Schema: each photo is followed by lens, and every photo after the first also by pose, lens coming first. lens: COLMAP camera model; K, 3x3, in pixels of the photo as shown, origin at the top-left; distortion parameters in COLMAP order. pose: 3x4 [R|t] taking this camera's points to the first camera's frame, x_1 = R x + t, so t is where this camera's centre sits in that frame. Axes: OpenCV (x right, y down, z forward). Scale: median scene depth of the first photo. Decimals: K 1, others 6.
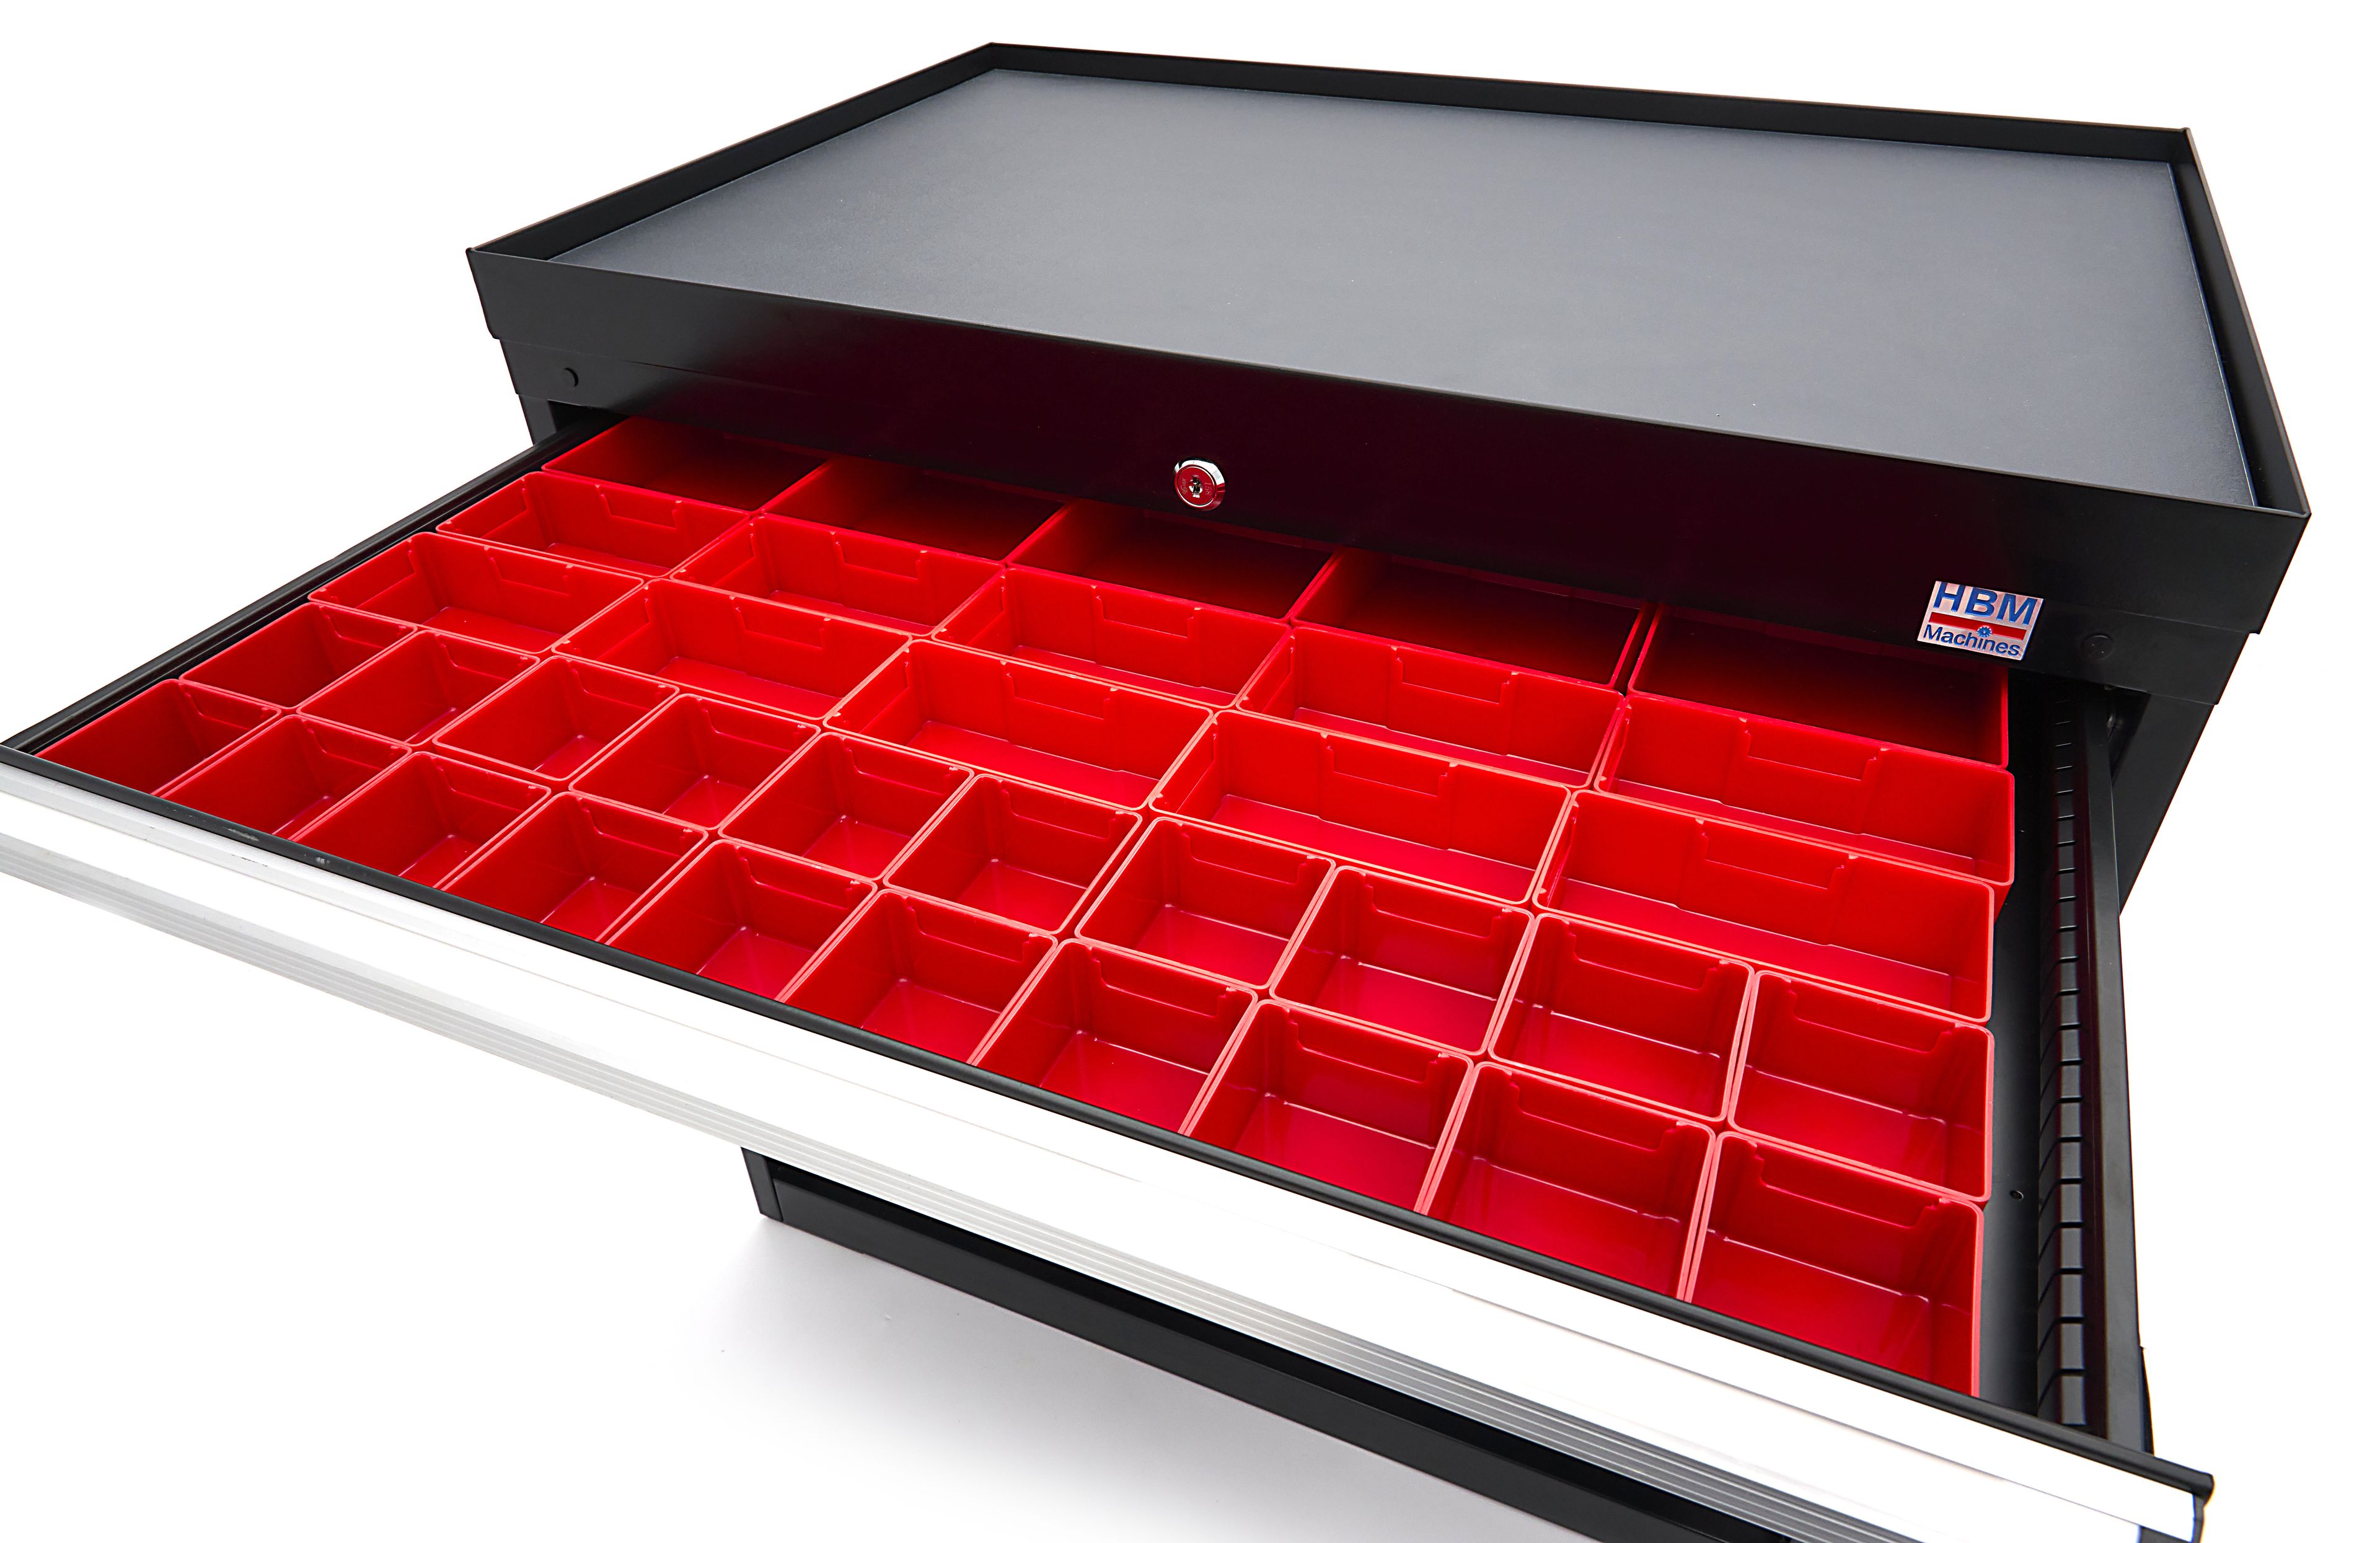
lens RADIAL K [[1547.4, 0, 1251.2], [0, 1547.4, 762.8], [0, 0, 1]] dist [0.003262, 0.000654]
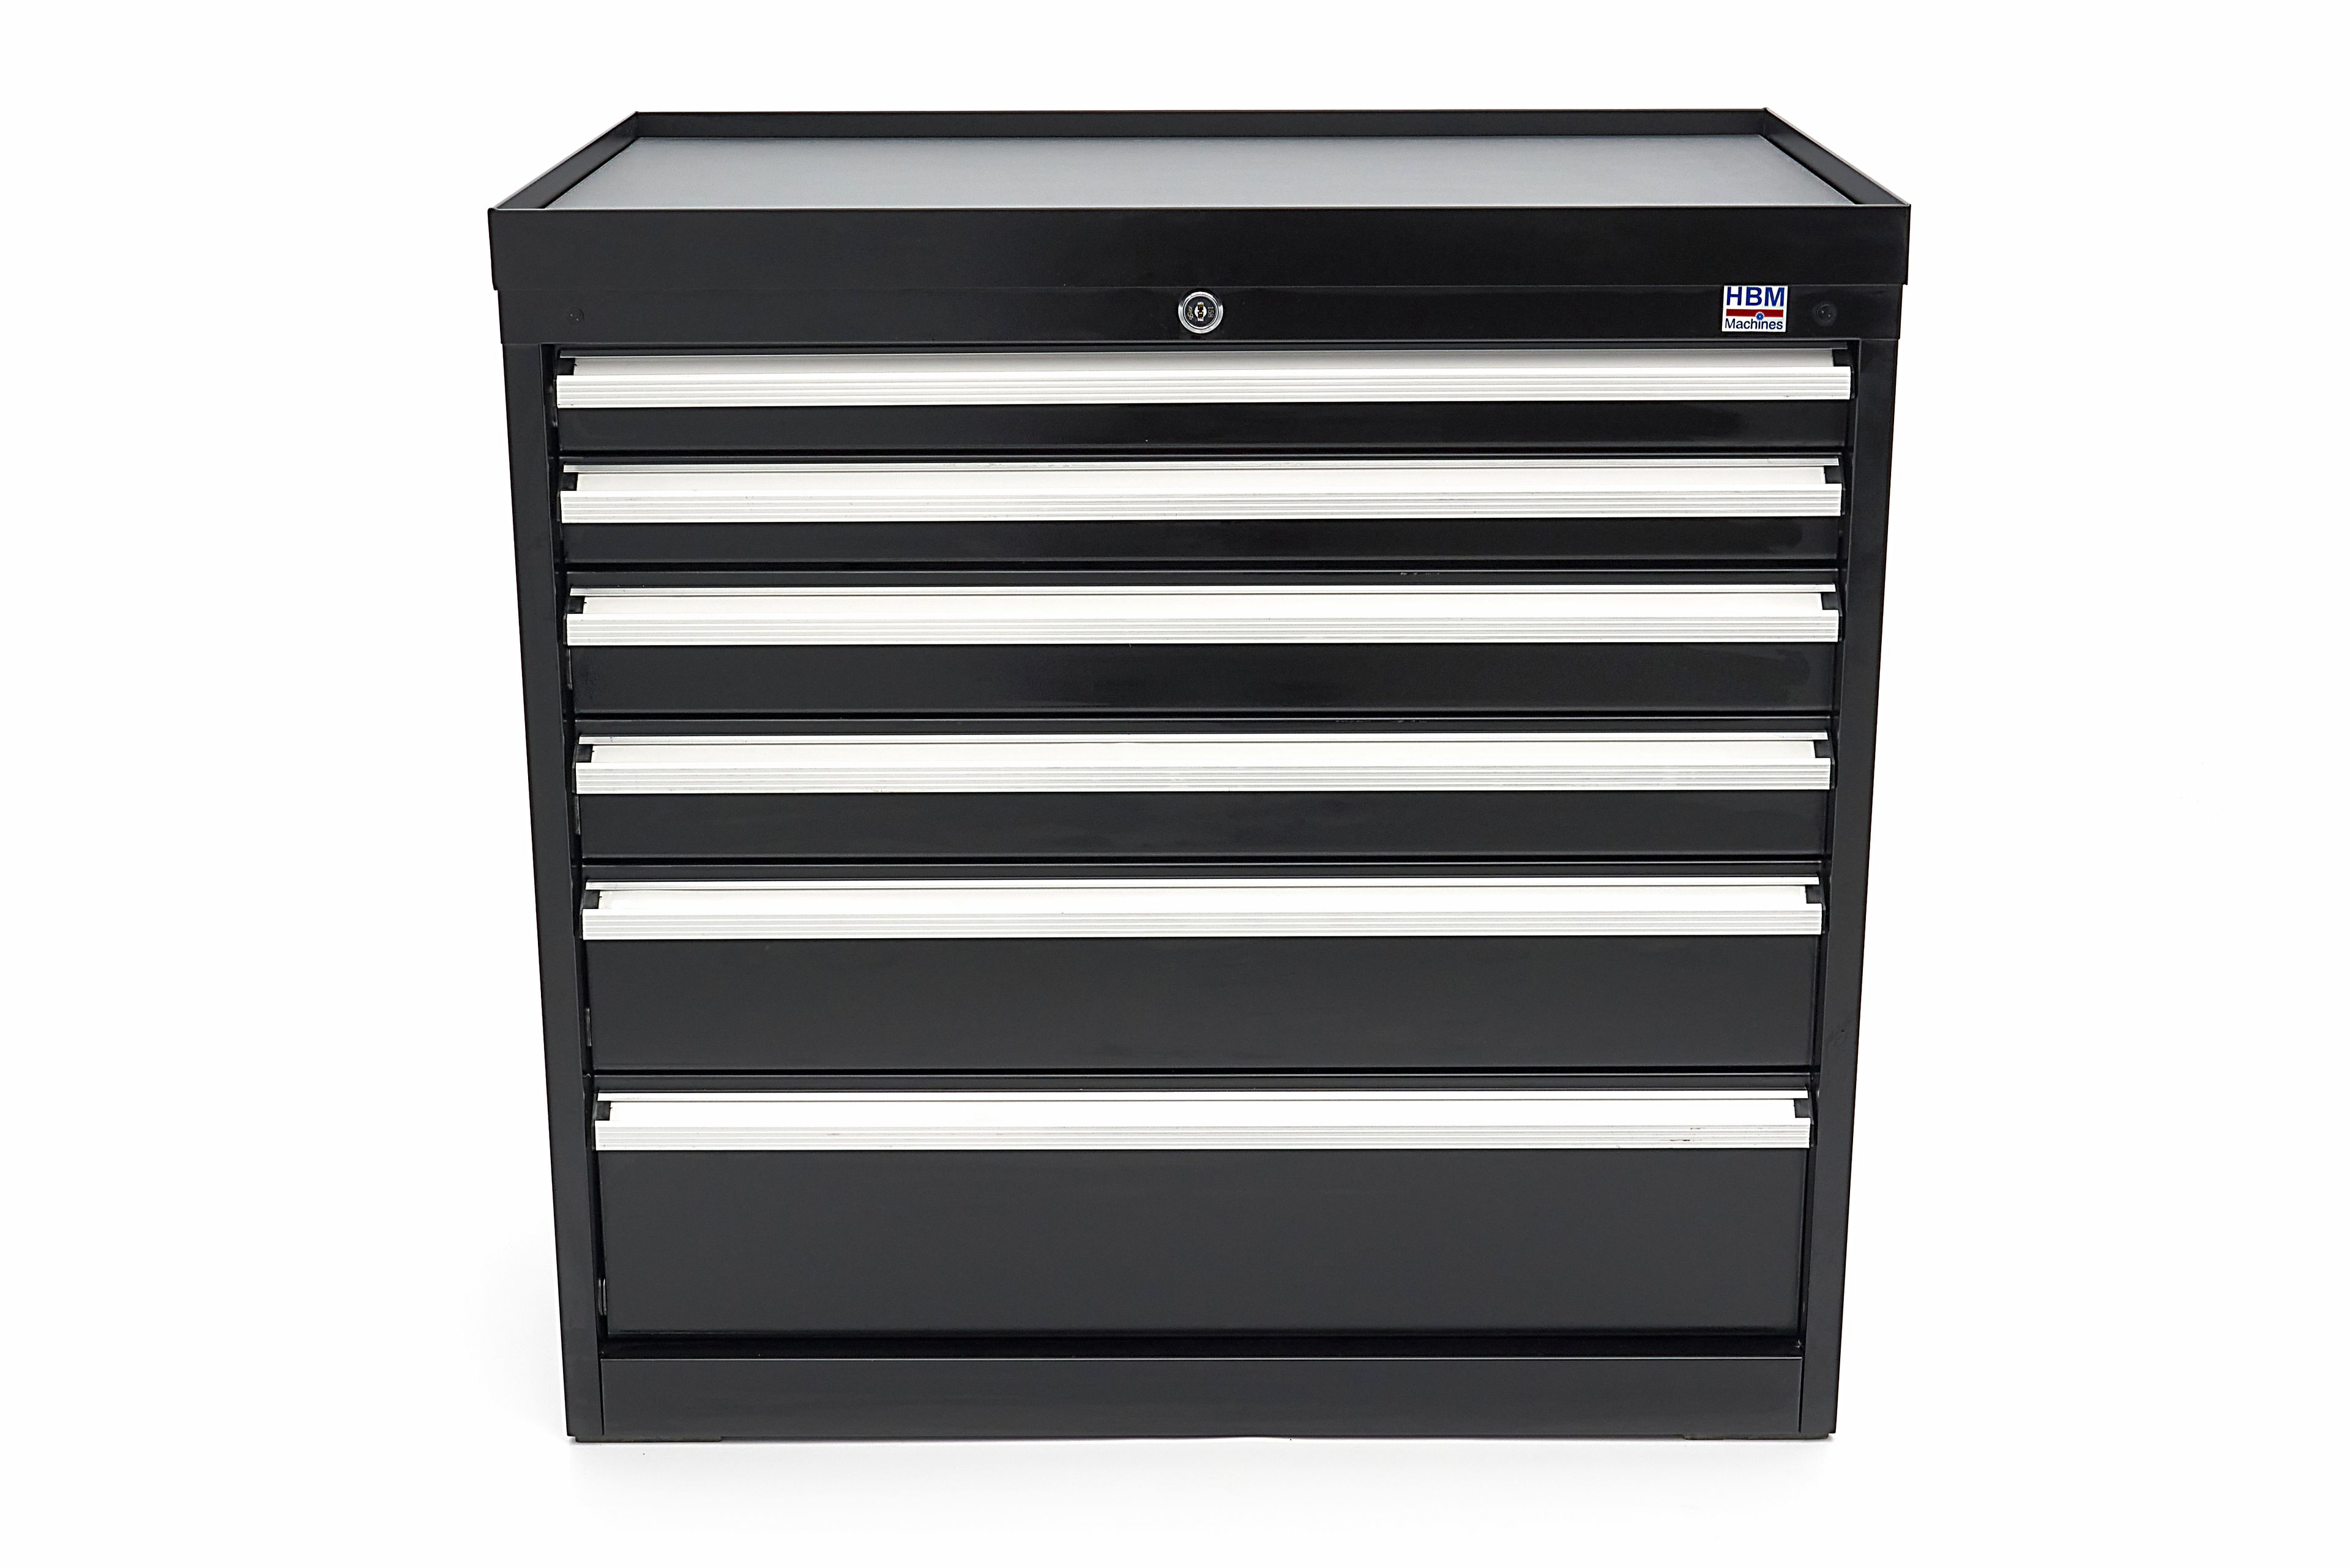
lens RADIAL K [[3685.3, 0, 1180.0], [0, 3685.3, 775.3], [0, 0, 1]] dist [0.007955, 0.000000]
pose [[0.921733, -0.090875, 0.377029, -1.487144], [0.215414, 0.928369, -0.302864, 1.329042], [-0.322499, 0.360377, 0.875284, -1.866991]]
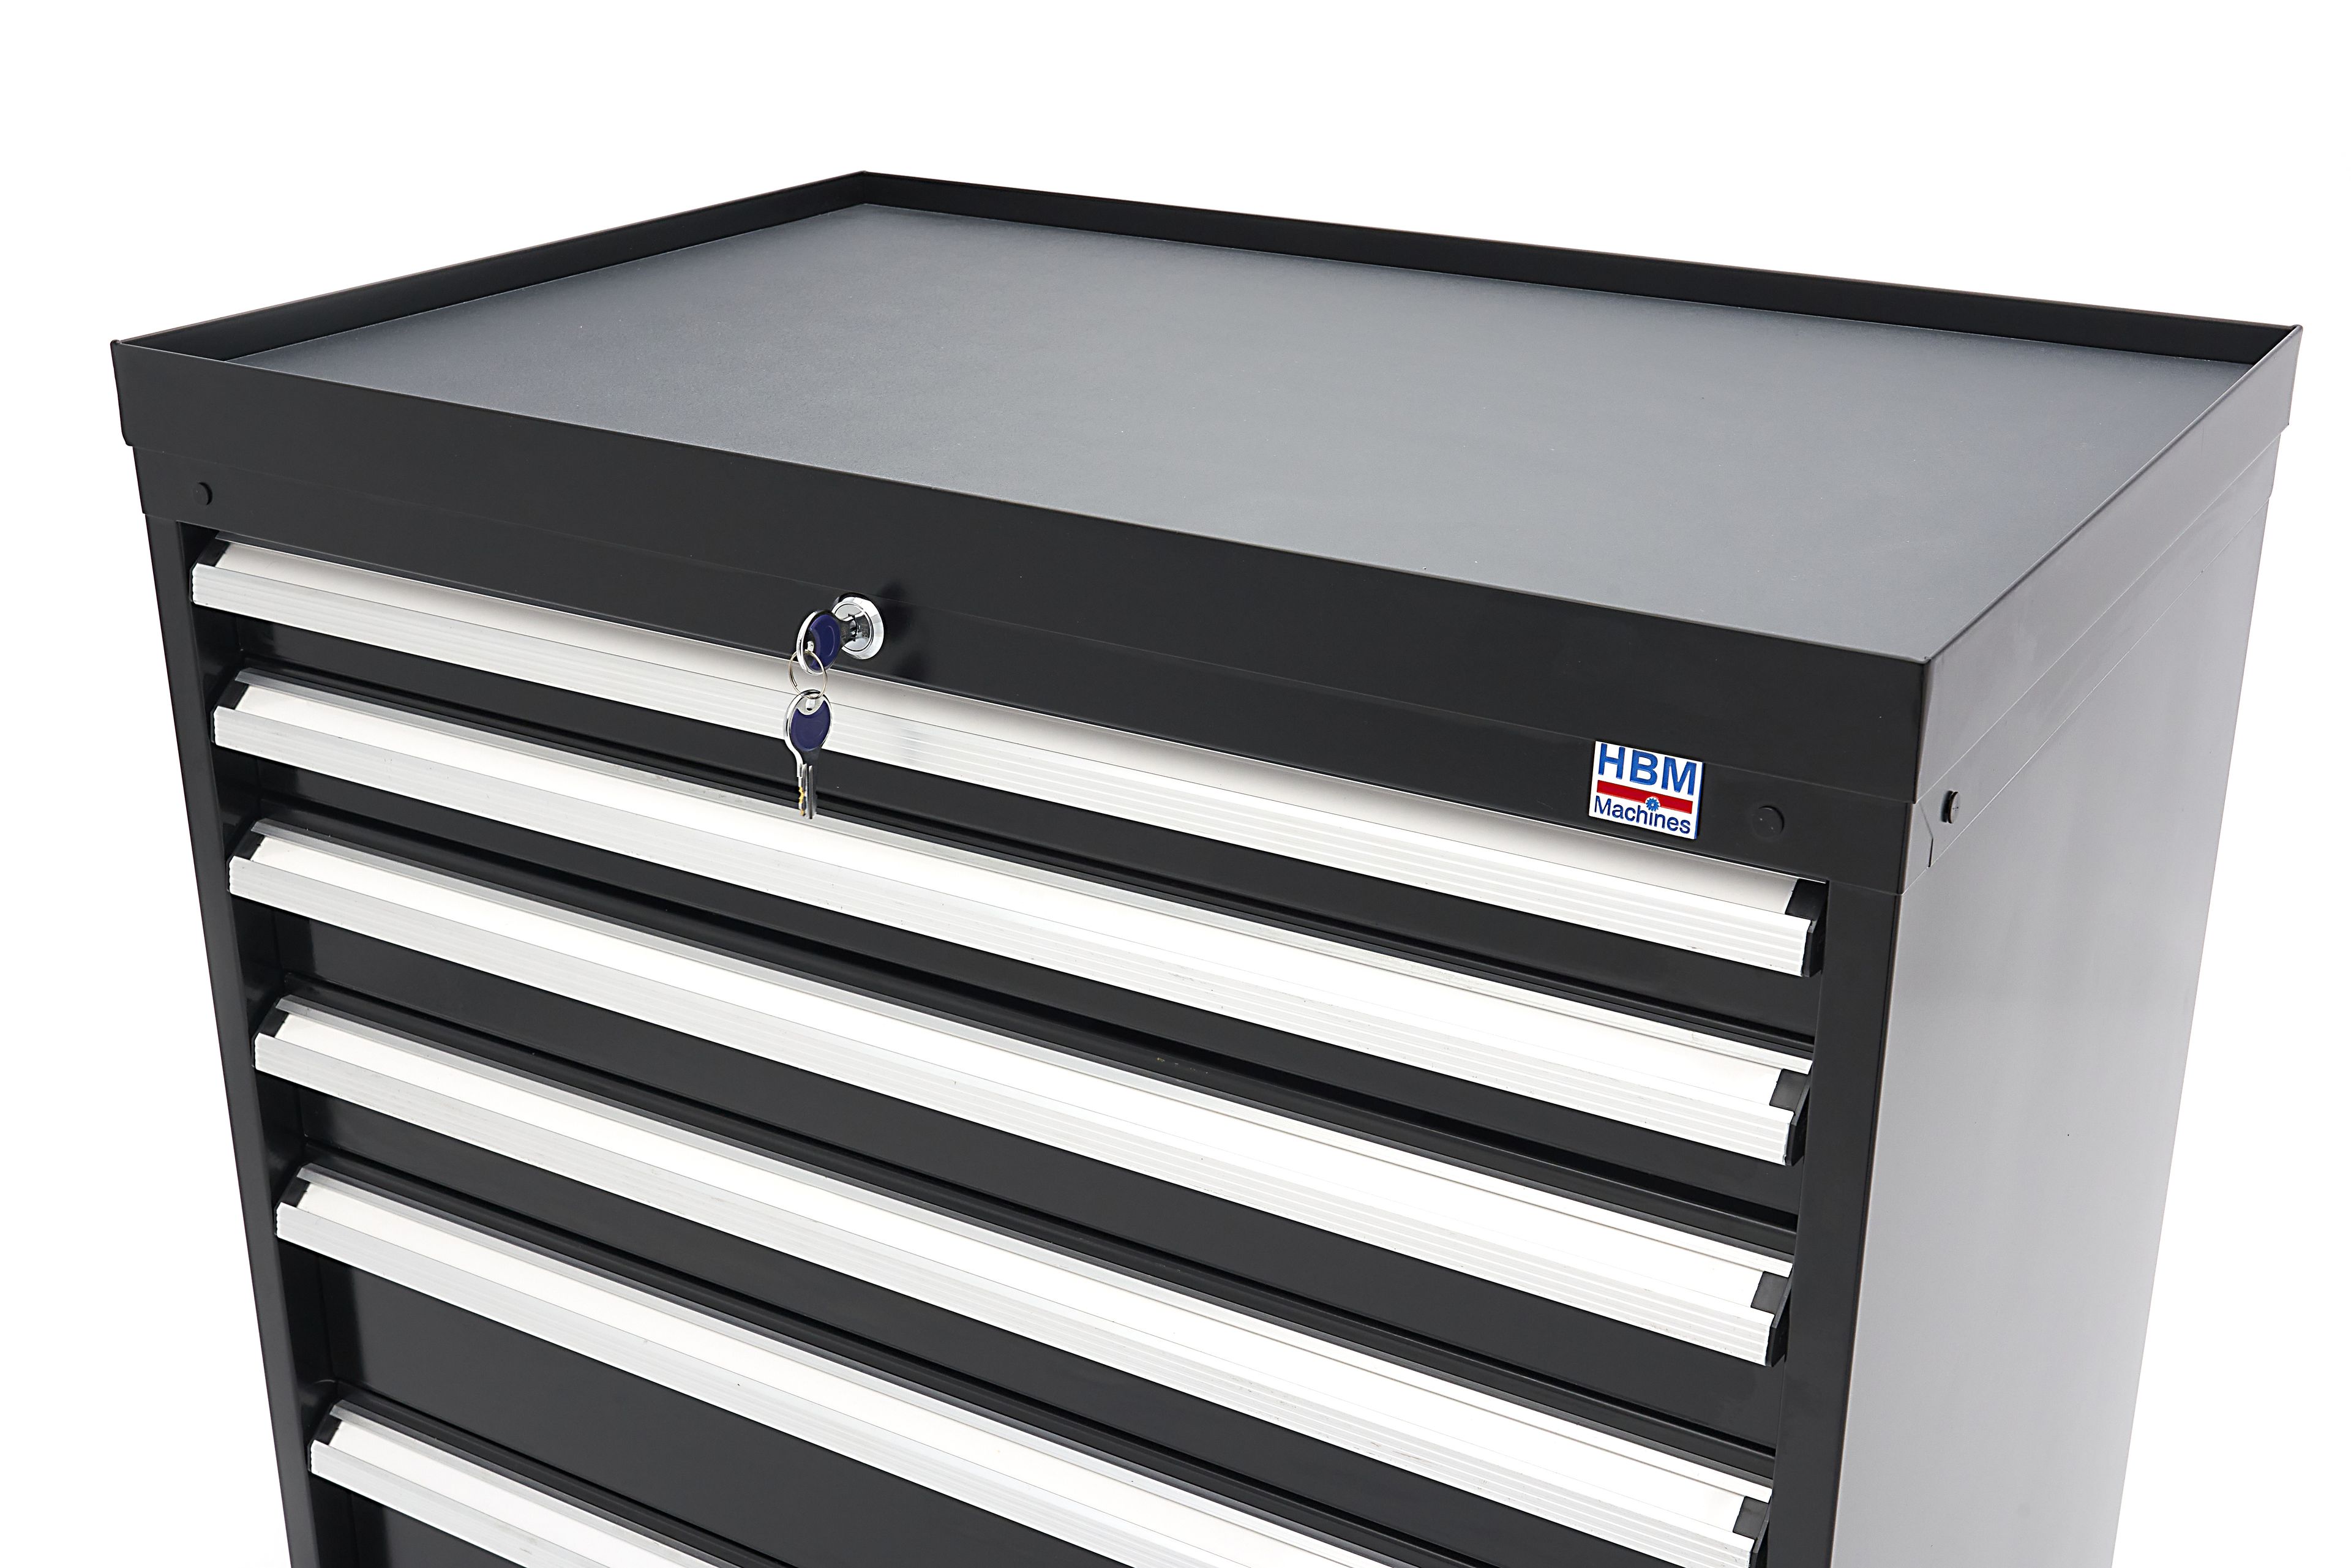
lens RADIAL K [[2879.1, 0, 1172.9], [0, 2879.1, 782.5], [0, 0, 1]] dist [0.052078, 0.000000]
pose [[0.988394, 0.069959, -0.134848, 0.424710], [-0.100693, 0.966348, -0.236713, 0.311210], [0.113750, 0.247544, 0.962176, -0.580840]]
